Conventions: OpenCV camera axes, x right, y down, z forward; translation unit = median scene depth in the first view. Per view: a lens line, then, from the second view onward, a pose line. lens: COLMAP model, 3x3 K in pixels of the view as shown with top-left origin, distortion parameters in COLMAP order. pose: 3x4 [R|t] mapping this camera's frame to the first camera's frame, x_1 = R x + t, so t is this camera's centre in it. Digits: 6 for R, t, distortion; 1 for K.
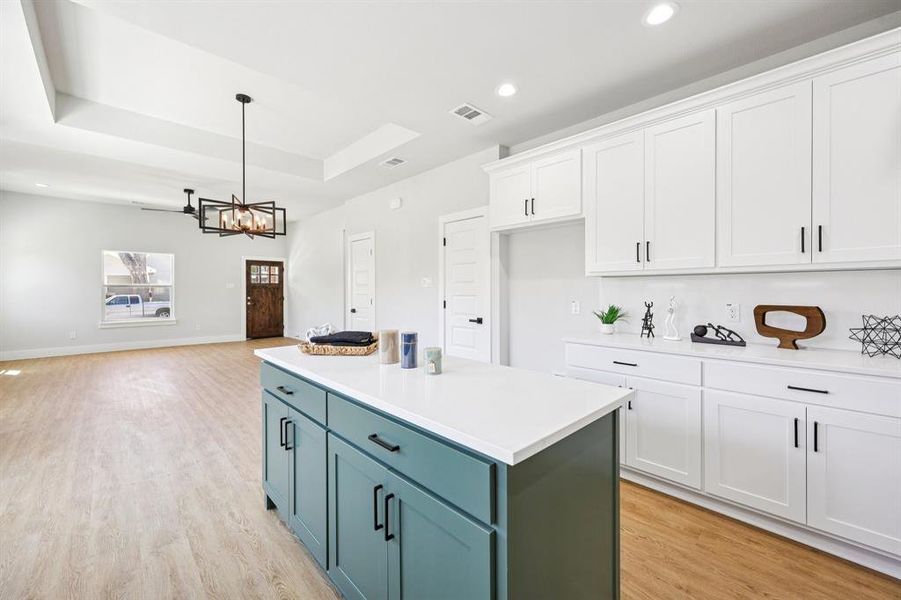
lens RADIAL K [[365.8, 0, 451.8], [0, 365.8, 292.4], [0, 0, 1]] dist [-0.001049, 0.000198]
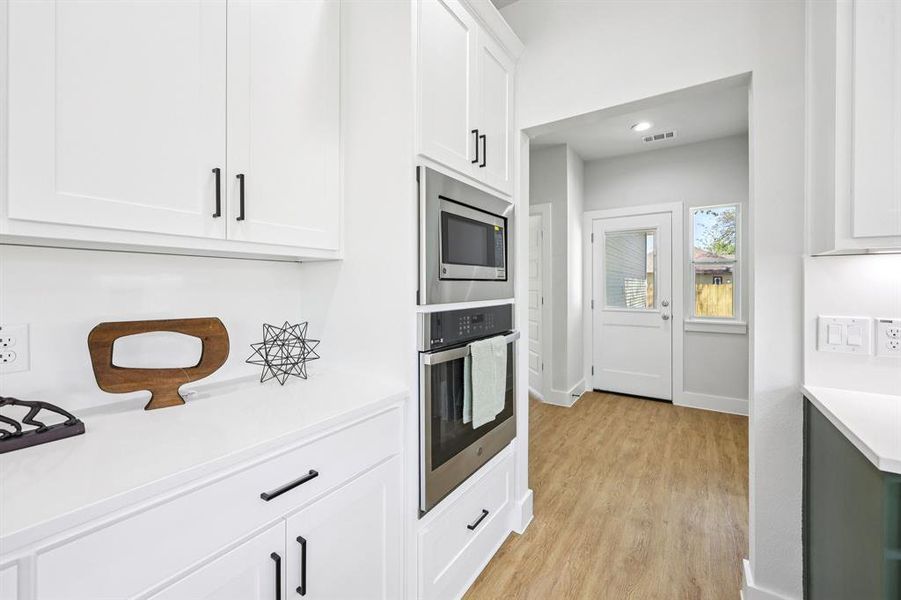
lens RADIAL K [[365.8, 0, 451.5], [0, 365.8, 285.6], [0, 0, 1]] dist [-0.001049, 0.000198]
pose [[-0.215622, -0.000653, 0.976477, 0.228736], [0.002566, 0.999996, 0.001235, -0.006326], [-0.976474, 0.002772, -0.215619, 0.477206]]
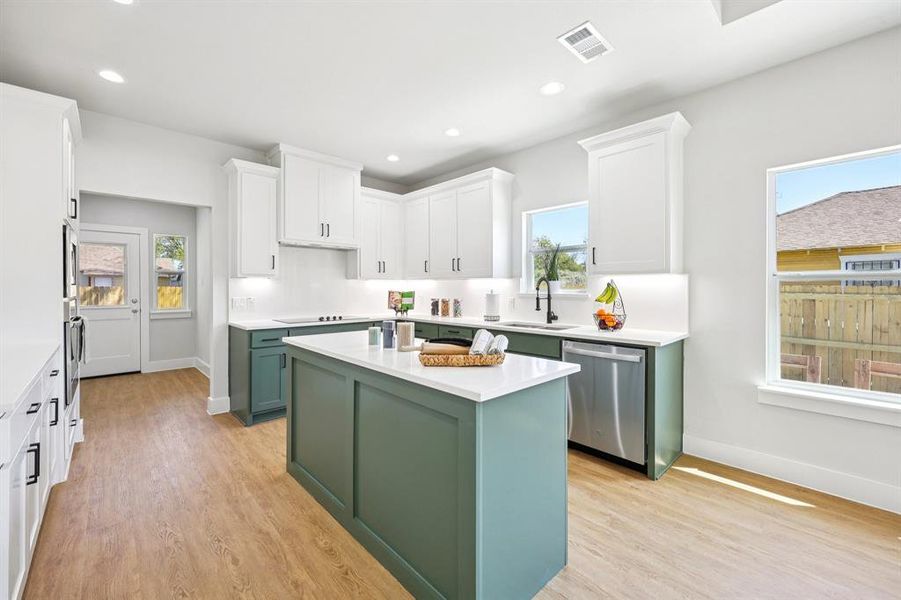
lens RADIAL K [[365.8, 0, 451.5], [0, 365.8, 290.3], [0, 0, 1]] dist [-0.001049, 0.000198]
pose [[-0.999996, 0.001436, 0.002517, -0.171855], [0.001466, 0.999925, 0.012165, -0.008942], [-0.002499, 0.012169, -0.999923, 1.166961]]
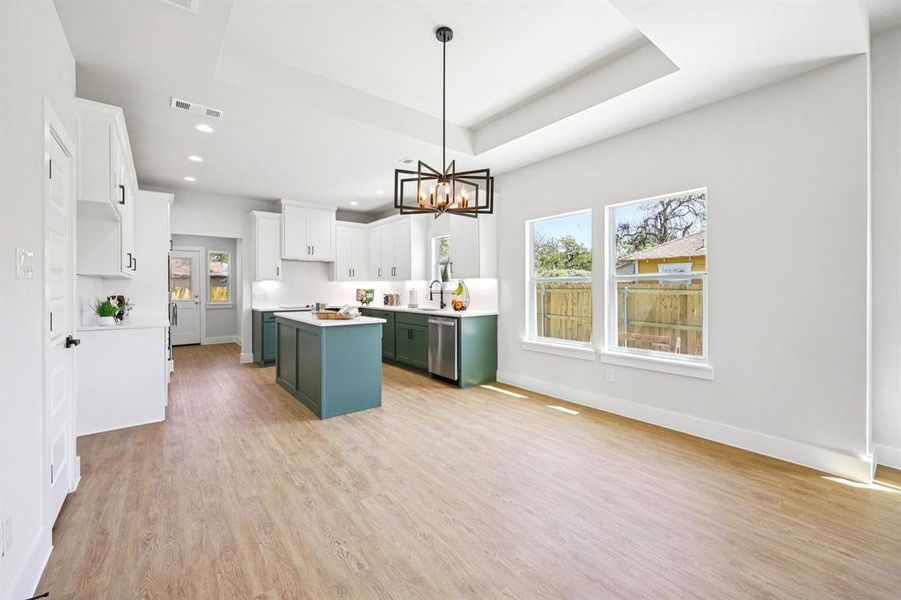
lens RADIAL K [[365.8, 0, 452.4], [0, 365.8, 289.3], [0, 0, 1]] dist [-0.001049, 0.000198]
pose [[-0.995809, 0.004001, 0.091369, -0.673692], [0.004958, 0.999935, 0.010248, -0.006231], [-0.091322, 0.010658, -0.995764, 1.810278]]
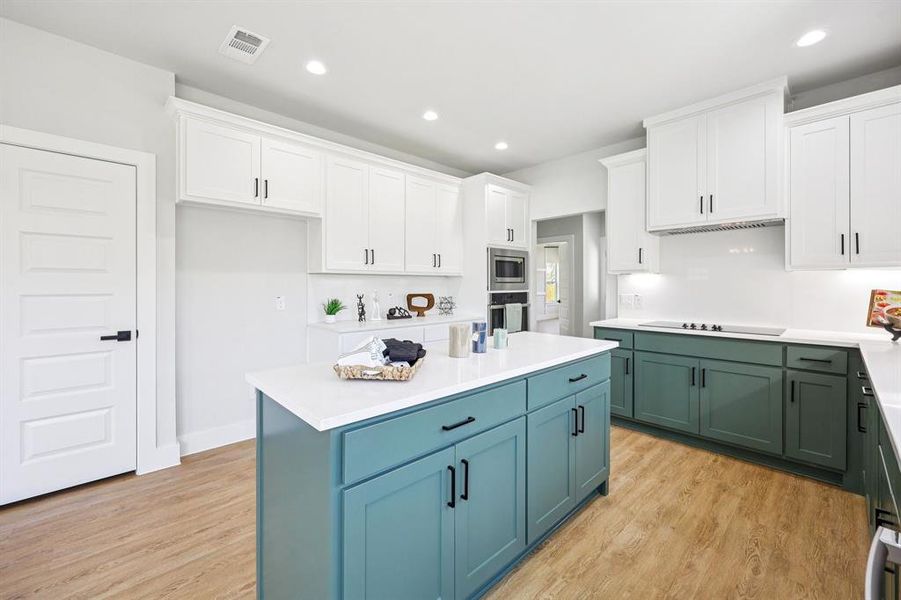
lens RADIAL K [[365.8, 0, 452.0], [0, 365.8, 286.8], [0, 0, 1]] dist [-0.001049, 0.000198]
pose [[0.002686, -0.002788, 0.999993, -0.637865], [0.005758, 0.999980, 0.002772, -0.002677], [-0.999980, 0.005751, 0.002702, 0.547309]]
